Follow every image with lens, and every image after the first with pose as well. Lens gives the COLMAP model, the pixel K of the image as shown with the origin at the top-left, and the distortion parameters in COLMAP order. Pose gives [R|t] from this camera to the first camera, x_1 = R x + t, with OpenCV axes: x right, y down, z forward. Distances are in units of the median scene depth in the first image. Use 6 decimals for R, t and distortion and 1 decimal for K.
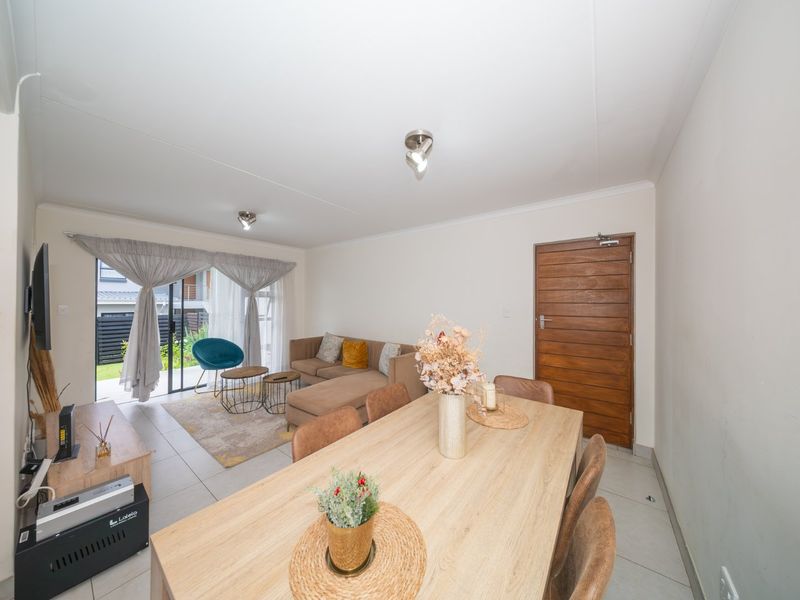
lens RADIAL K [[276.0, 0, 400.7], [0, 276.0, 302.1], [0, 0, 1]] dist [0.014063, -0.008171]
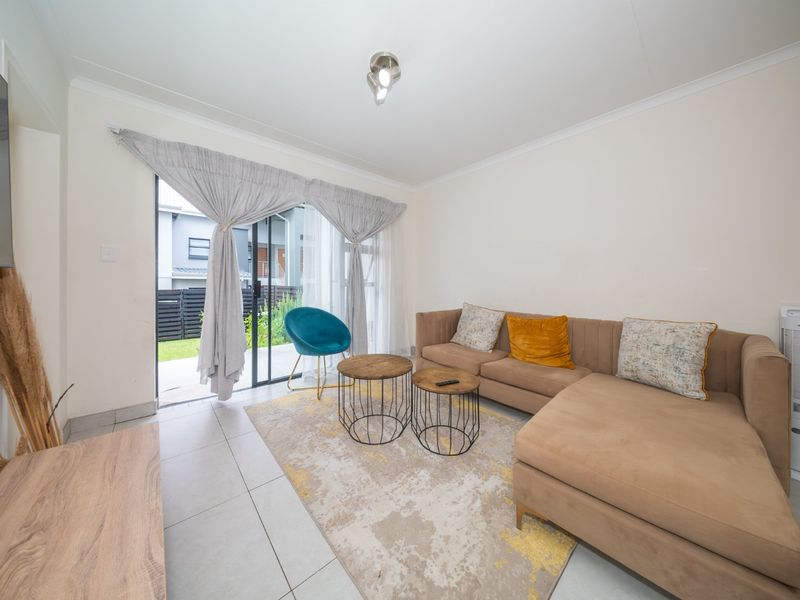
lens RADIAL K [[270.3, 0, 388.0], [0, 270.3, 294.3], [0, 0, 1]] dist [-0.015665, -0.000009]
pose [[0.975370, 0.005016, -0.220516, -0.345222], [0.003566, 0.999252, 0.038498, 0.073101], [0.220544, -0.038336, 0.974623, 0.400353]]
